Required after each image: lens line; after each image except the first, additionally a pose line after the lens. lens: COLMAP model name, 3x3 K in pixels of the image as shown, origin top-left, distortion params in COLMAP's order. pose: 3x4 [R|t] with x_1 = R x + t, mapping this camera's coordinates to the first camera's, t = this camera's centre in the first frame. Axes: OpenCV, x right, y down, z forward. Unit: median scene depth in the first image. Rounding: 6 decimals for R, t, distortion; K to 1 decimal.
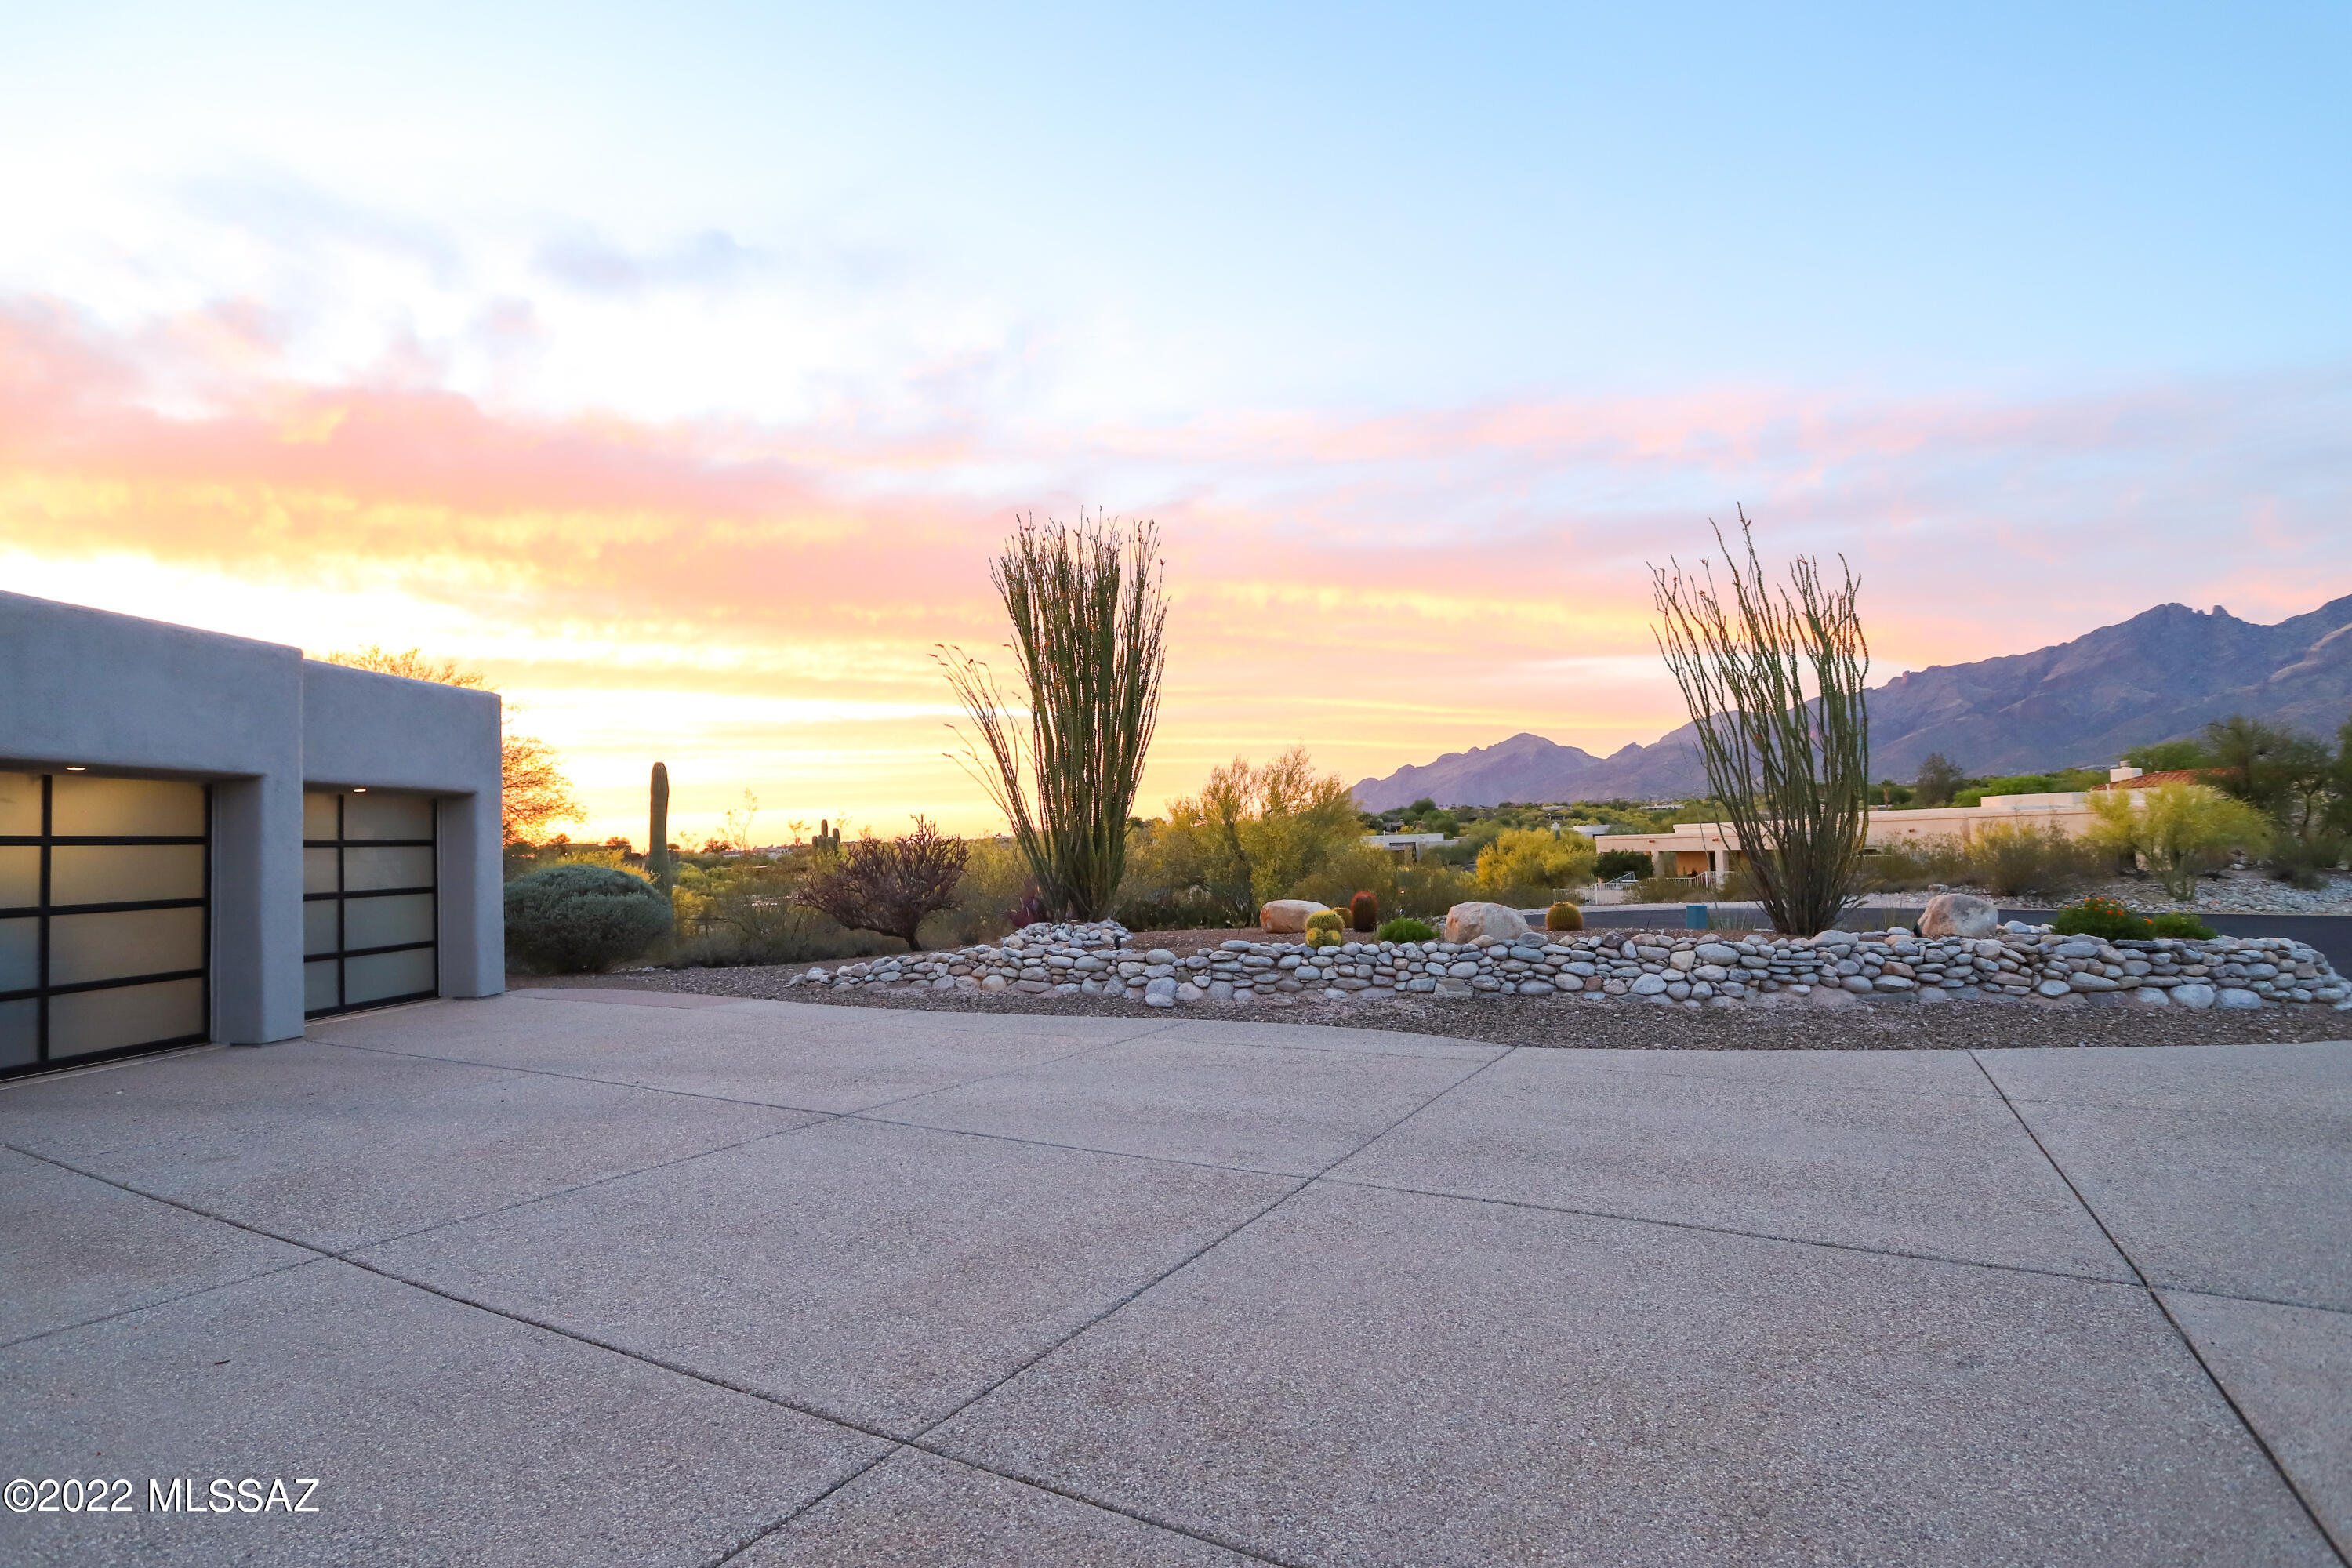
lens RADIAL K [[1150.9, 0, 1163.5], [0, 1150.9, 792.8], [0, 0, 1]] dist [-0.003857, 0.001588]
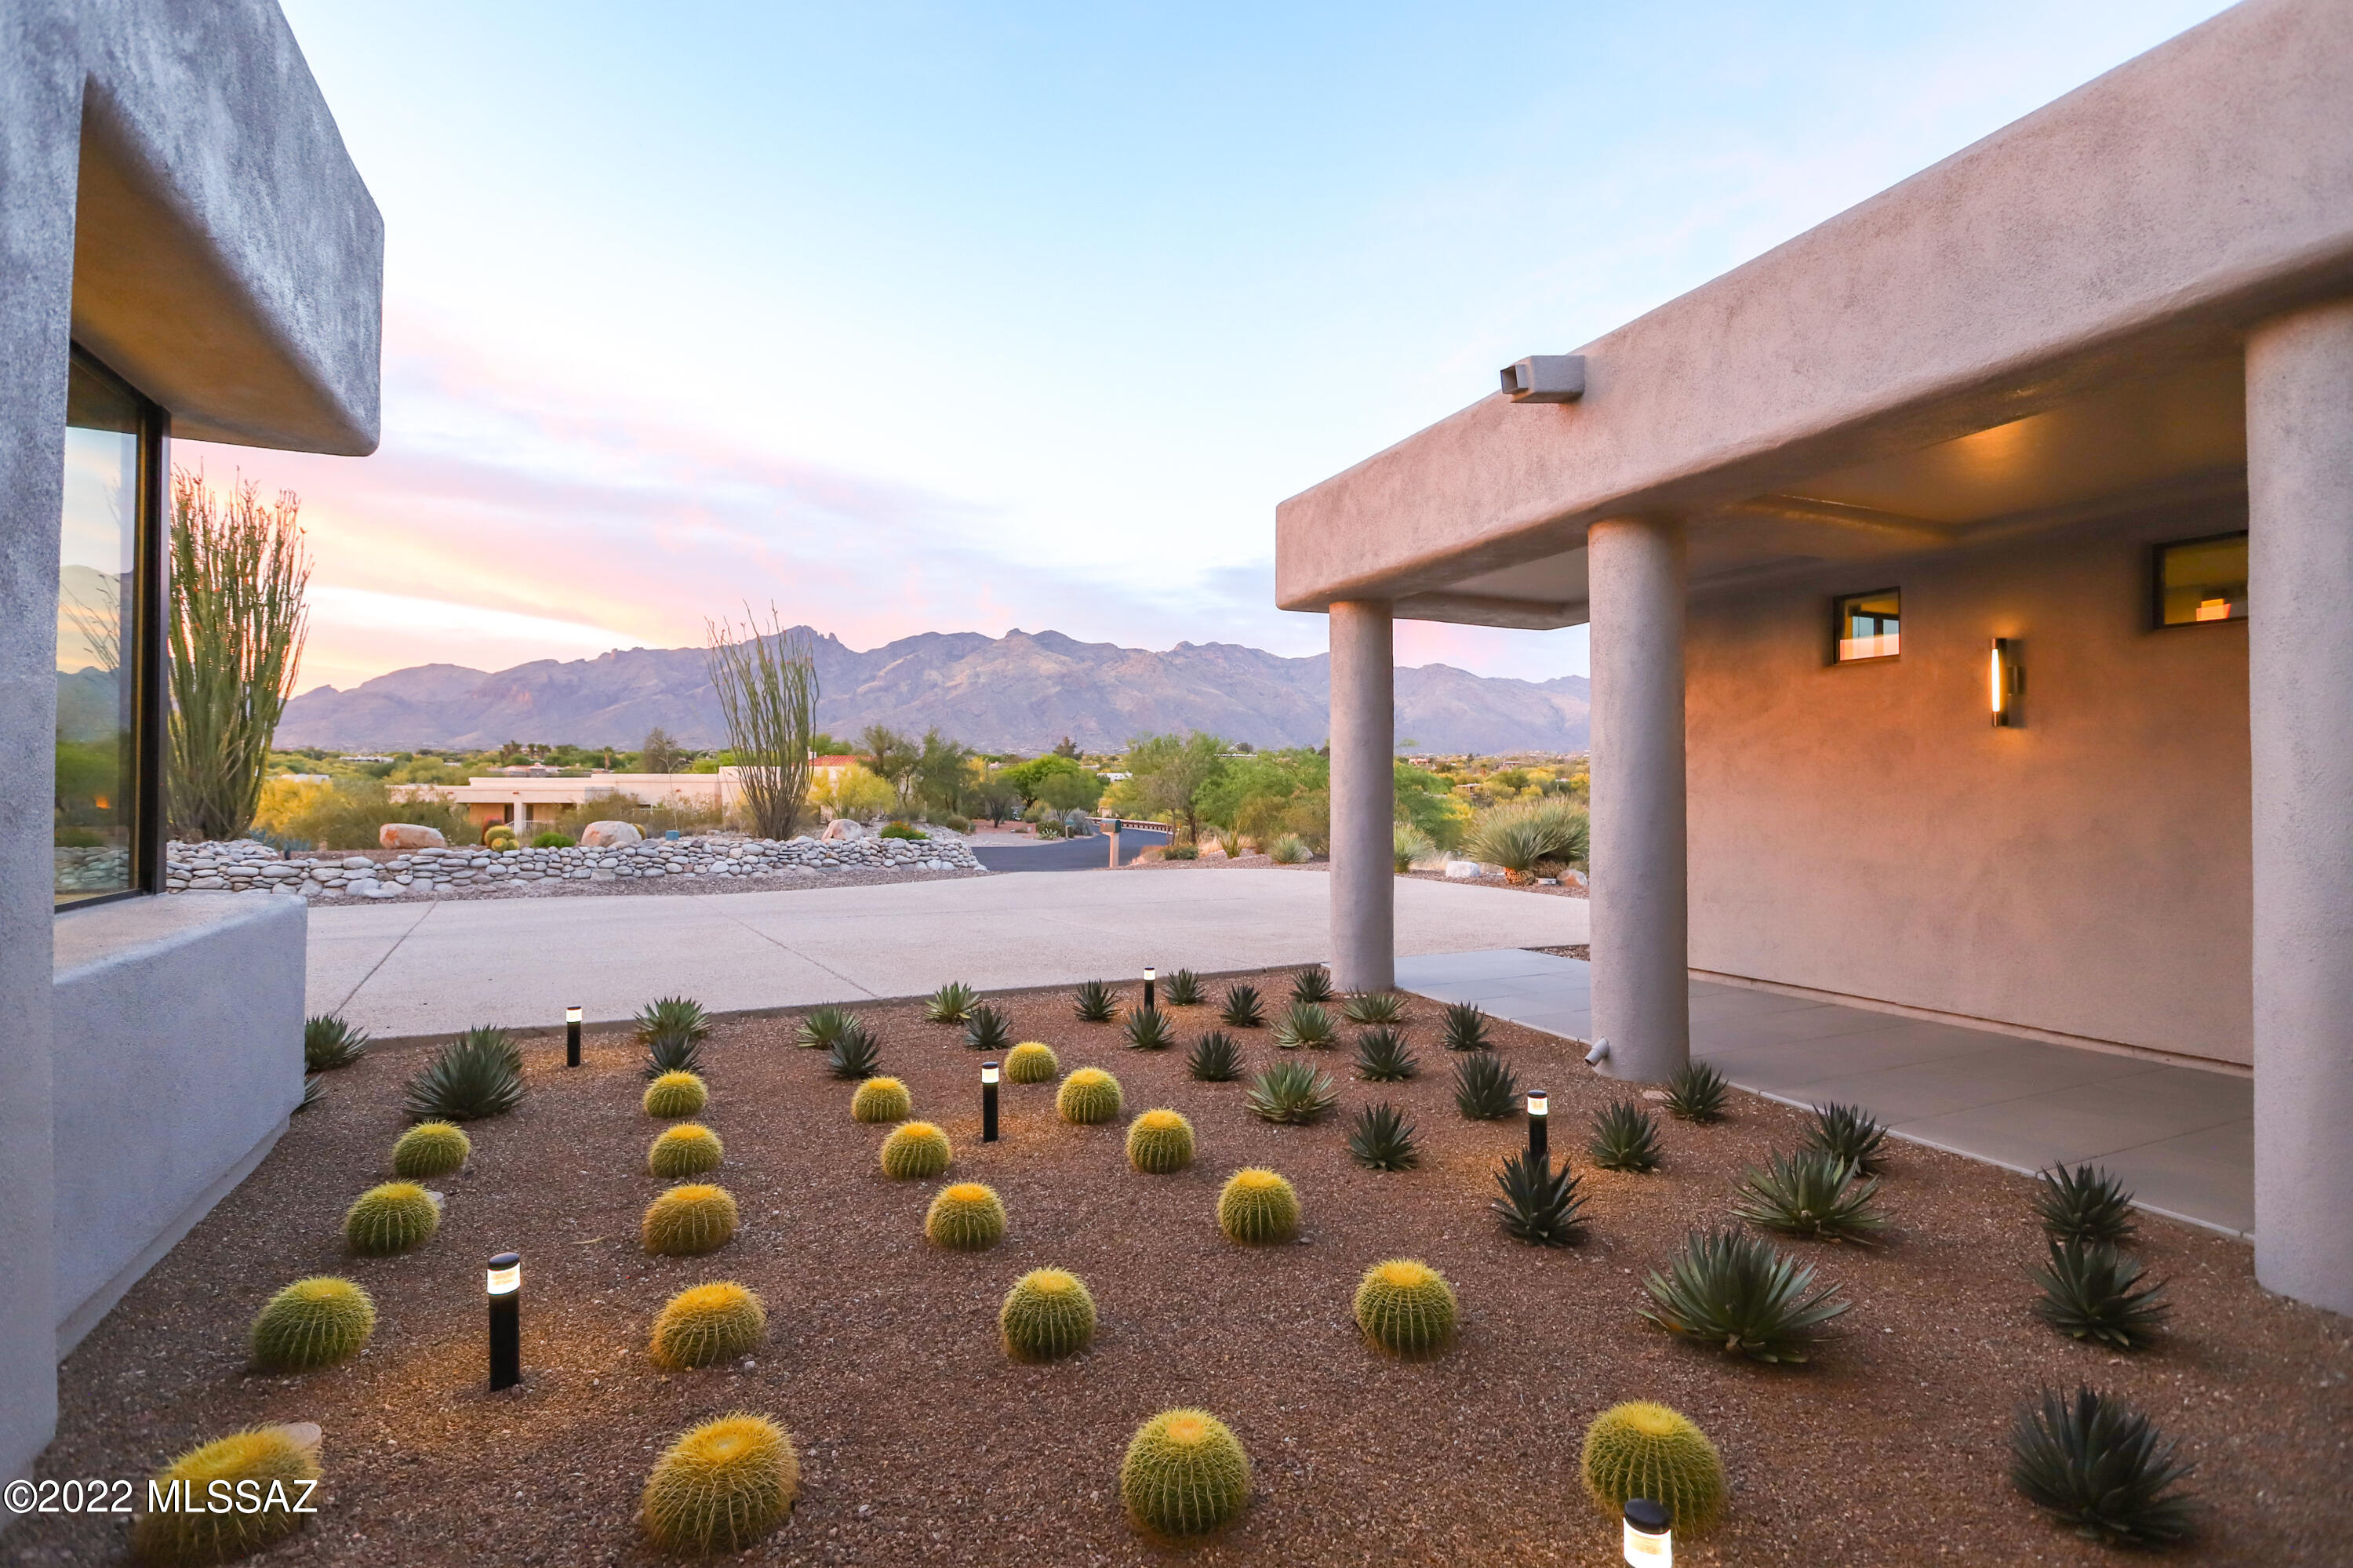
lens RADIAL K [[1151.4, 0, 1164.0], [0, 1151.4, 792.8], [0, 0, 1]] dist [-0.003857, 0.001588]
pose [[0.503667, 0.031710, 0.863315, -0.552400], [-0.061983, 0.998077, -0.000499, 0.009681], [-0.861671, -0.053259, 0.504664, -0.336691]]
